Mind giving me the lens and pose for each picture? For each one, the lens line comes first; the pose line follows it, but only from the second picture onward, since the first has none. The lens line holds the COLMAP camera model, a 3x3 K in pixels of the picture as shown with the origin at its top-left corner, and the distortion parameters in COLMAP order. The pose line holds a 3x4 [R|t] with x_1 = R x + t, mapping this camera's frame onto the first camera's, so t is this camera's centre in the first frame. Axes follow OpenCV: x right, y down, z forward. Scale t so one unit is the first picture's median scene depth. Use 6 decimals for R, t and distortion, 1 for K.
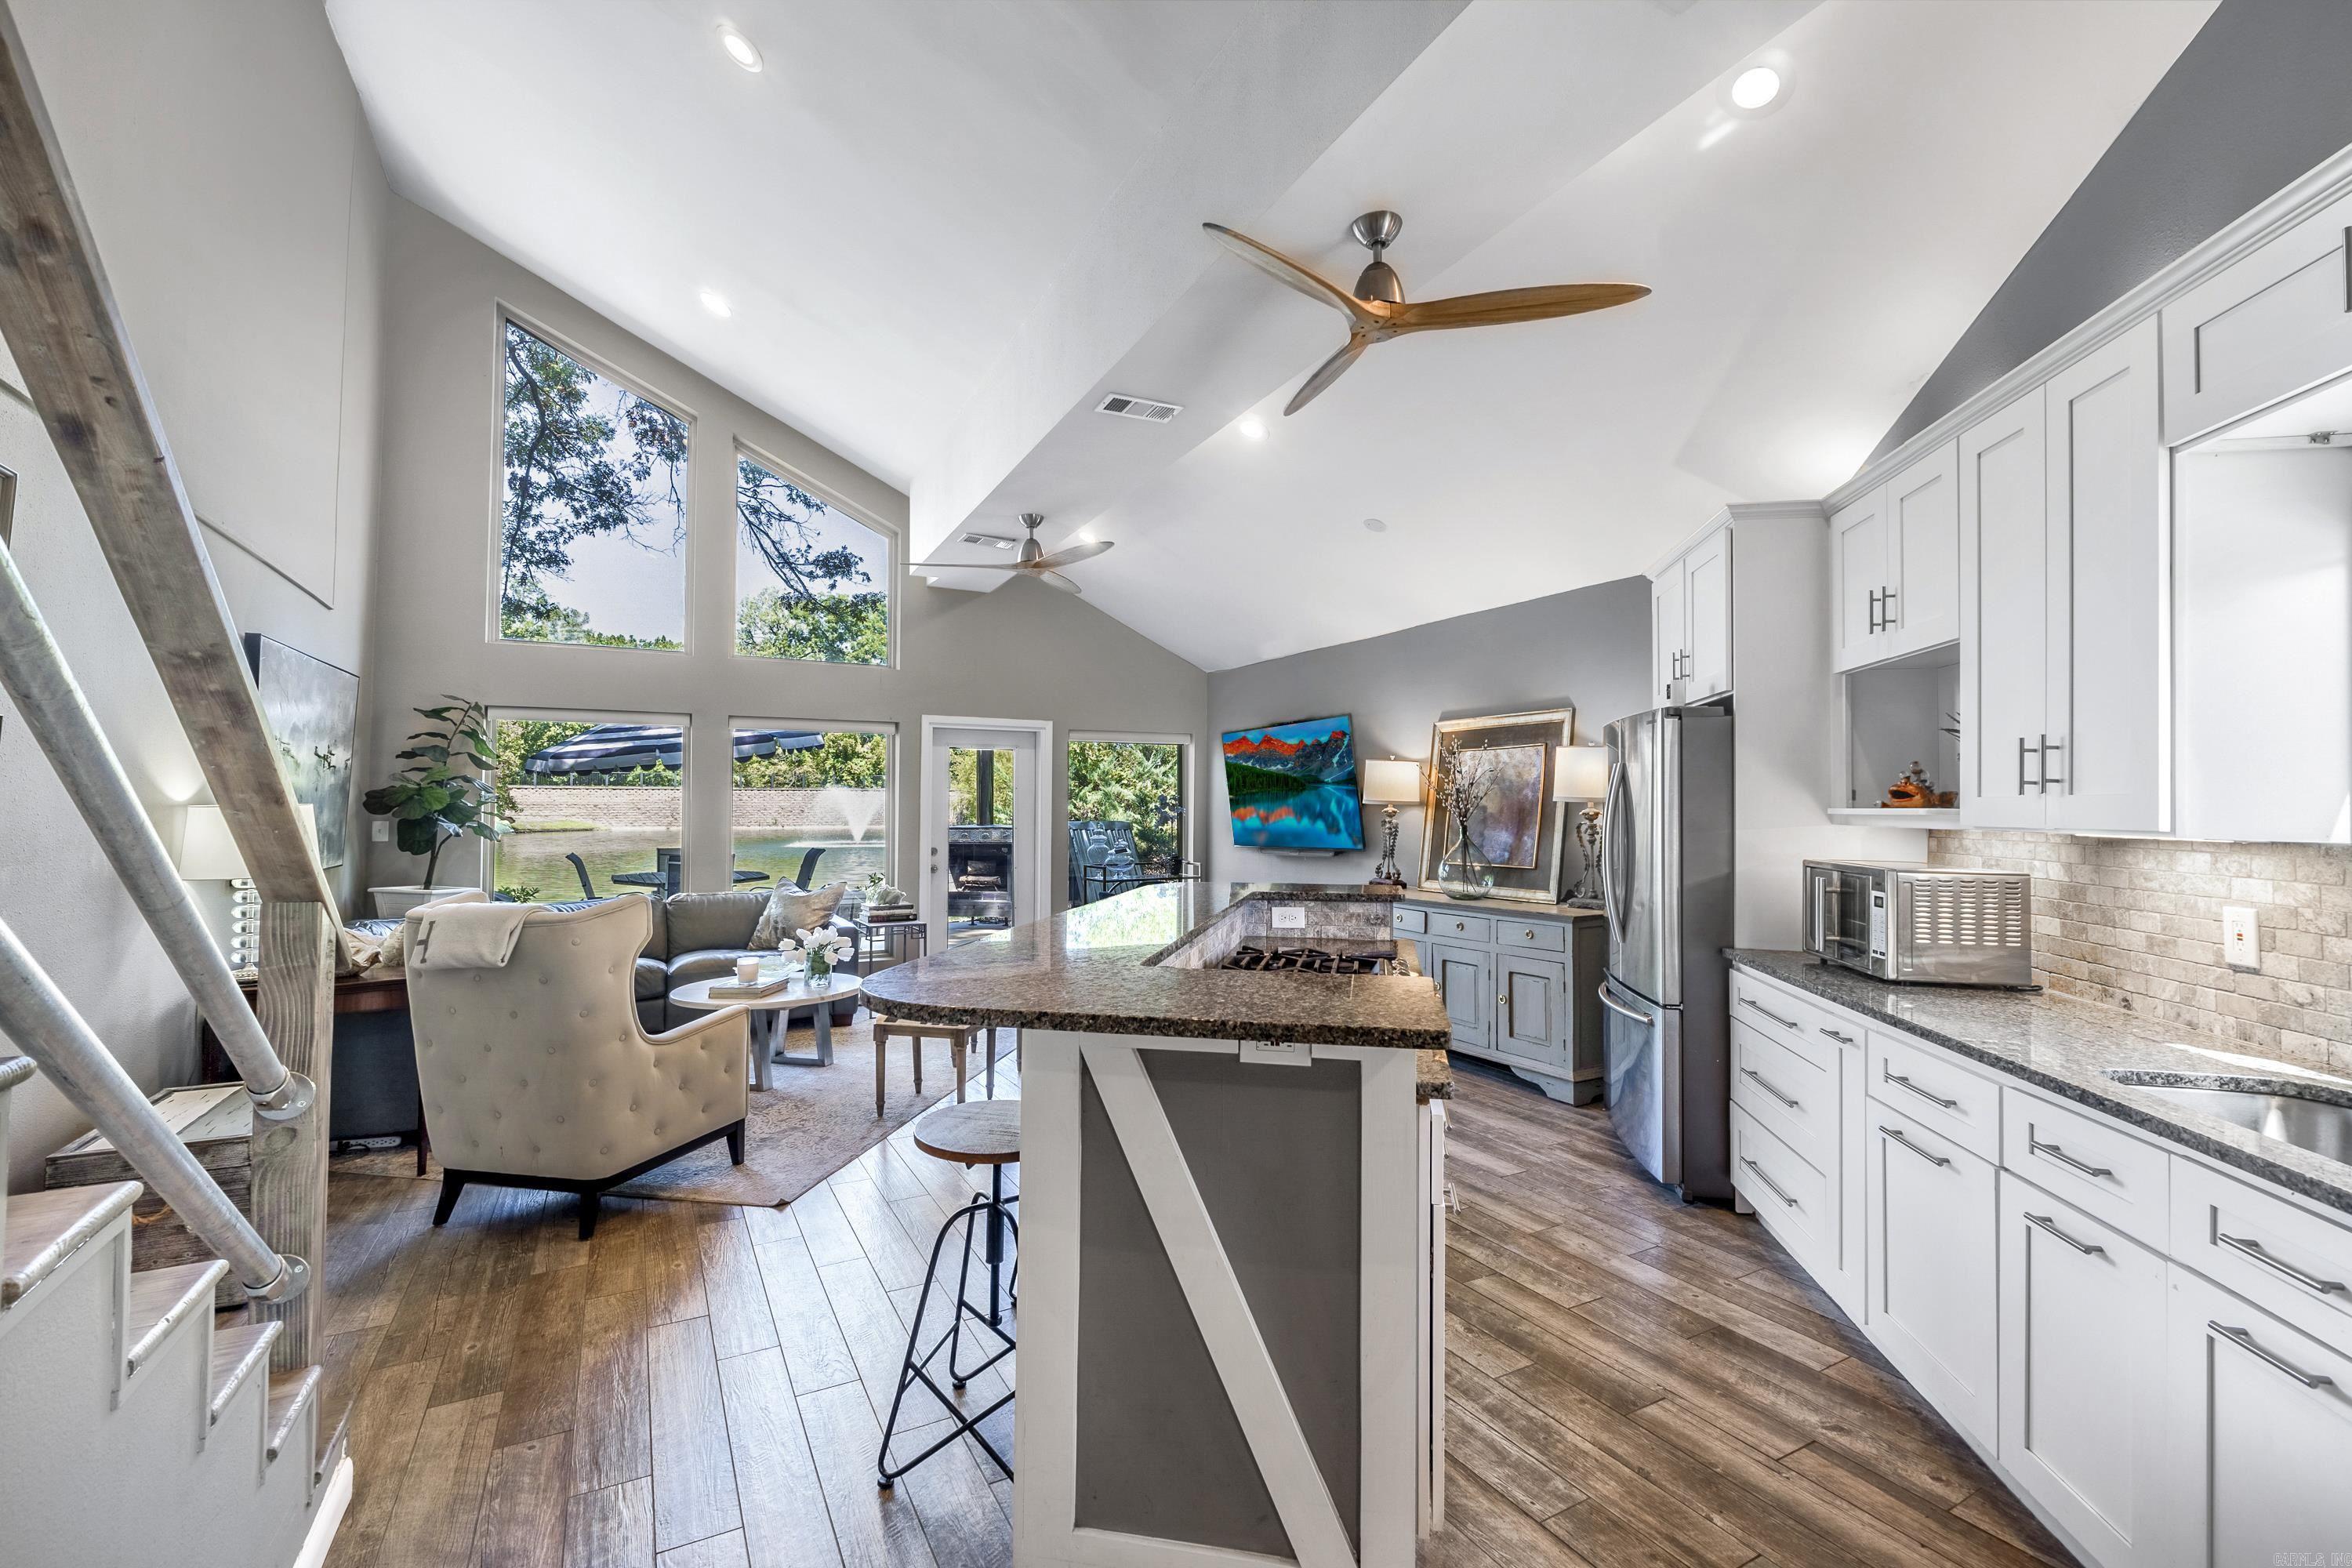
lens RADIAL K [[984.5, 0, 1189.1], [0, 984.5, 798.2], [0, 0, 1]] dist [-0.006726, -0.000988]
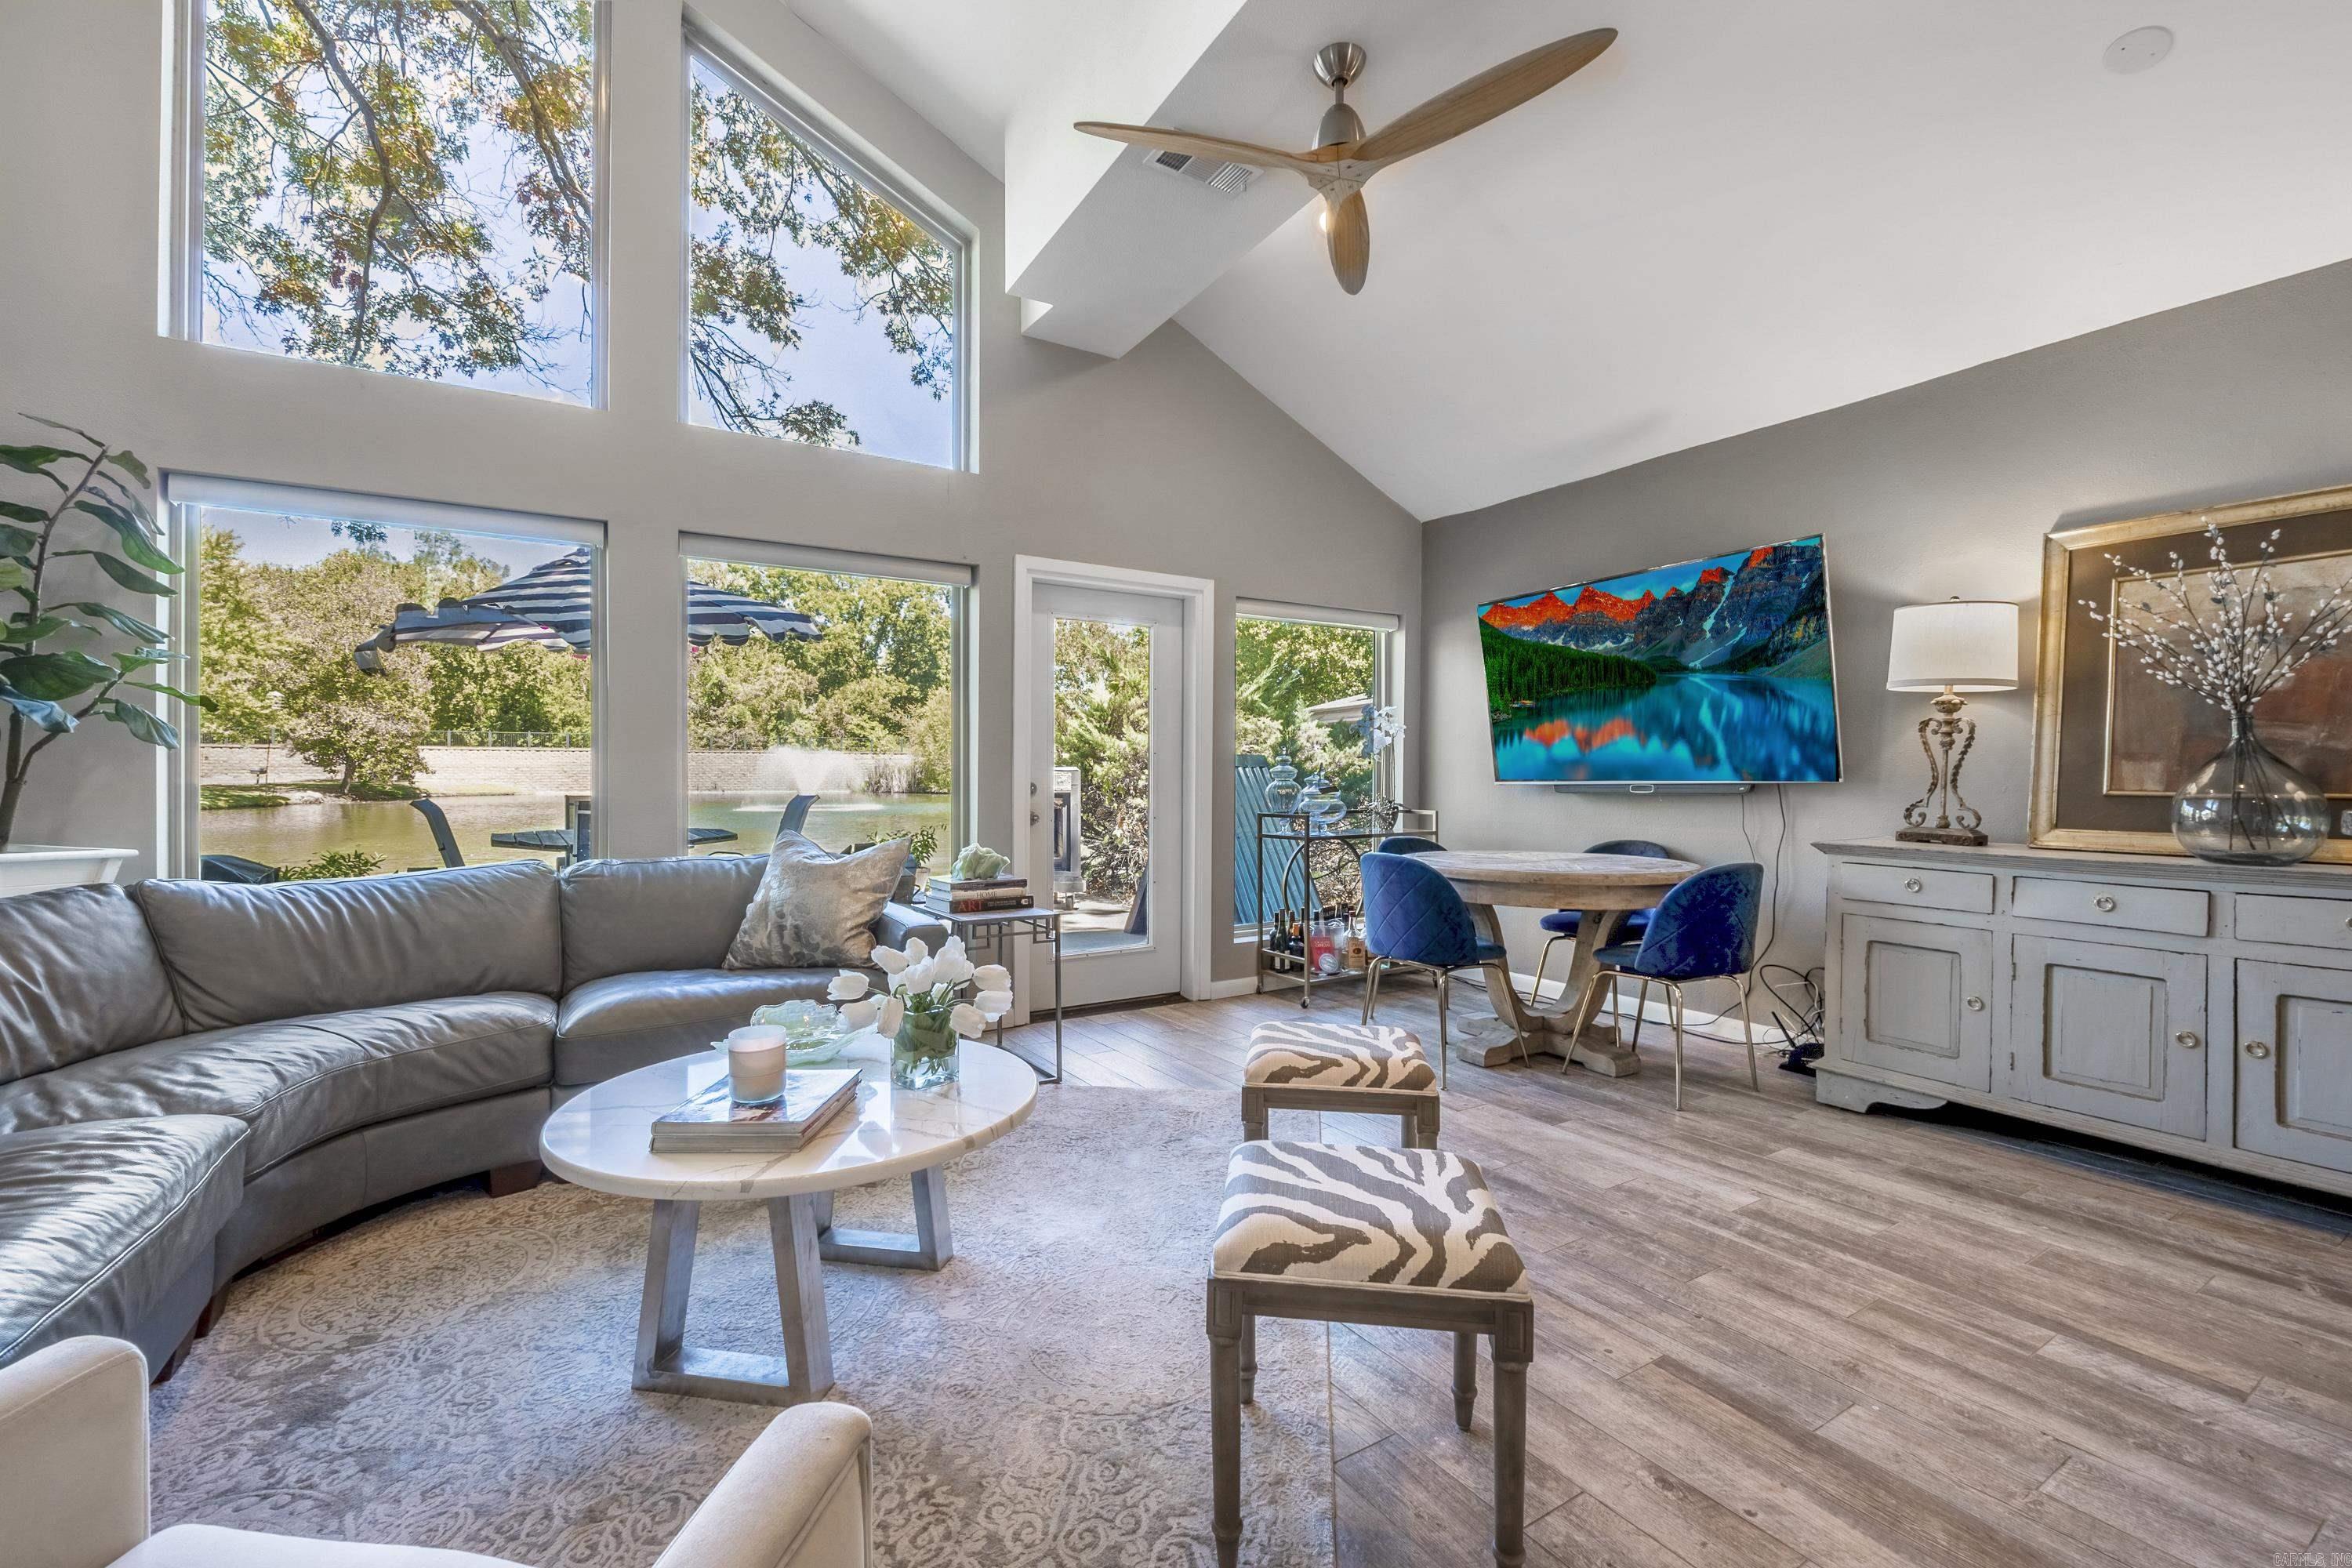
lens RADIAL K [[984.5, 0, 1191.5], [0, 984.5, 791.8], [0, 0, 1]] dist [-0.006726, -0.000988]
pose [[0.998468, -0.000822, 0.055321, -0.263690], [-0.000707, 0.999619, 0.027597, 0.053161], [-0.055323, -0.027594, 0.998087, 0.536720]]
